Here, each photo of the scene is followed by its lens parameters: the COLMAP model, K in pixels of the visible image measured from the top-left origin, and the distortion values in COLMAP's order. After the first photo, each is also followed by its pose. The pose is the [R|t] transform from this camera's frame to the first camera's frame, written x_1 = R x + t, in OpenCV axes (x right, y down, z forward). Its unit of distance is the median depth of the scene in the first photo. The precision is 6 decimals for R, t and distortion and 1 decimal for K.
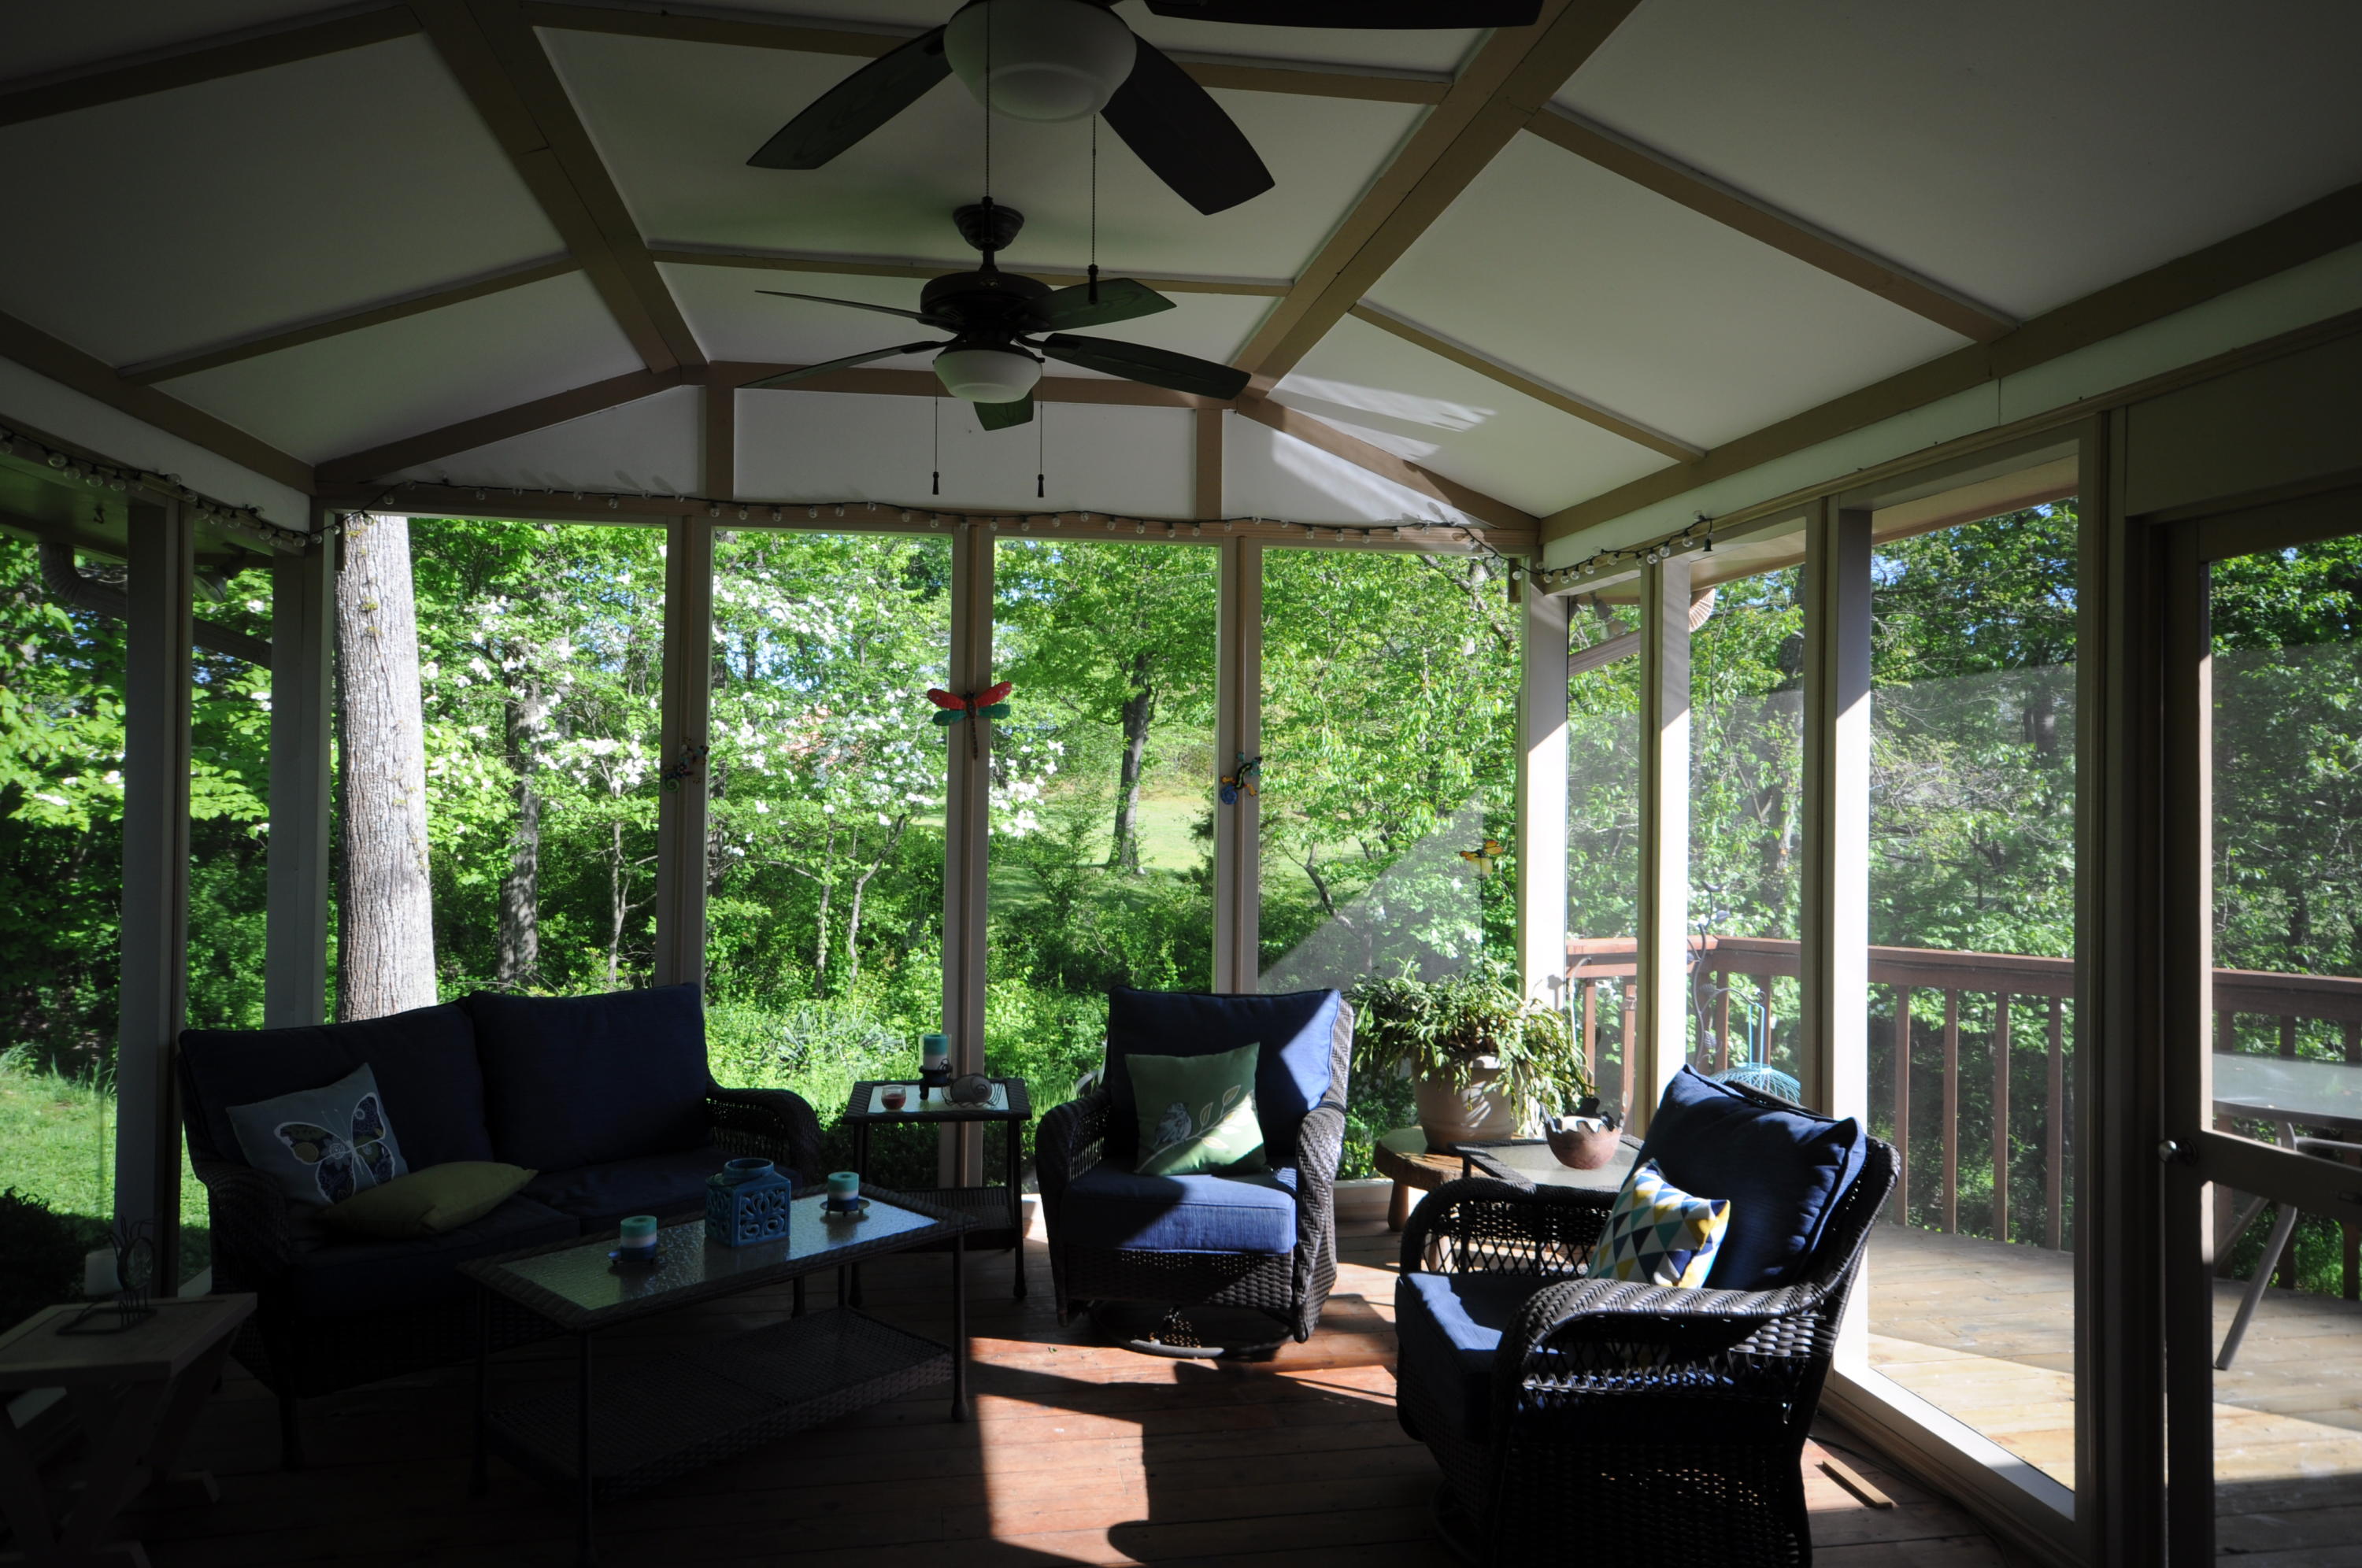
lens RADIAL K [[1521.4, 0, 1181.0], [0, 1521.4, 784.0], [0, 0, 1]] dist [-0.001097, -0.000286]
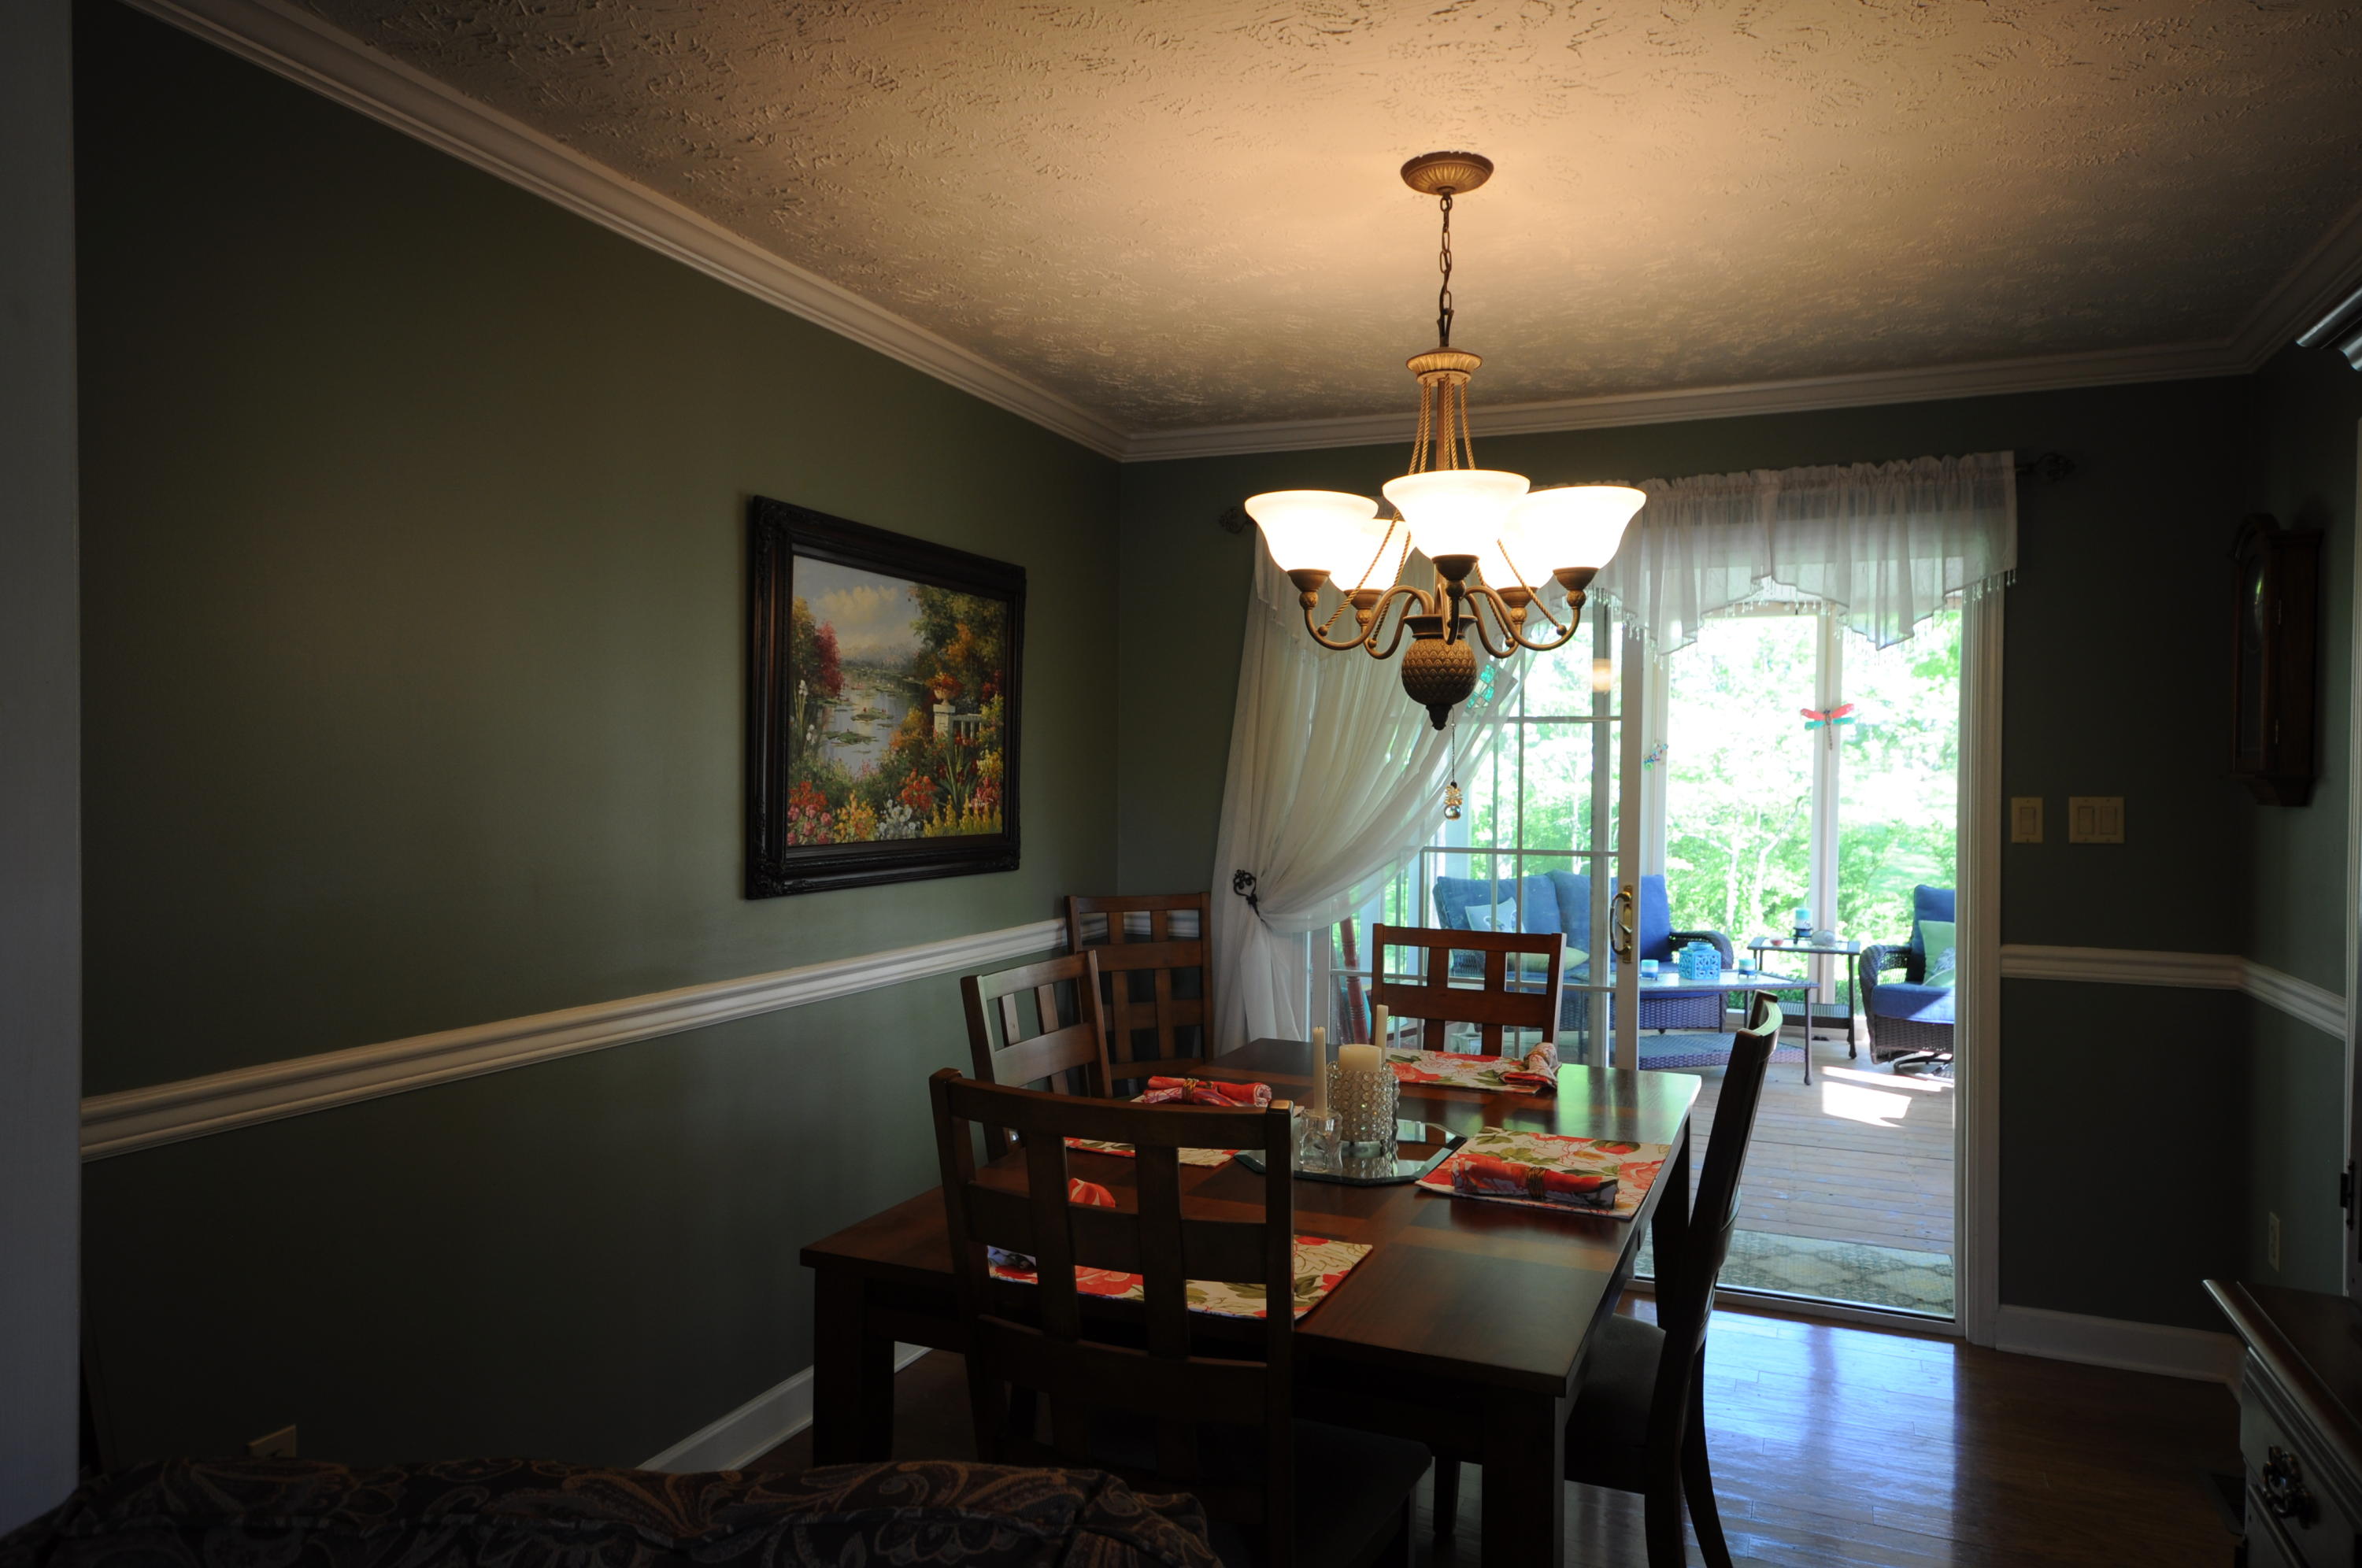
lens RADIAL K [[1521.4, 0, 1181.0], [0, 1521.4, 784.0], [0, 0, 1]] dist [-0.001097, -0.000286]
pose [[0.838352, 0.012274, -0.544992, 0.065992], [-0.009669, 0.999924, 0.007646, 0.005995], [0.545044, -0.001140, 0.838407, -0.297325]]
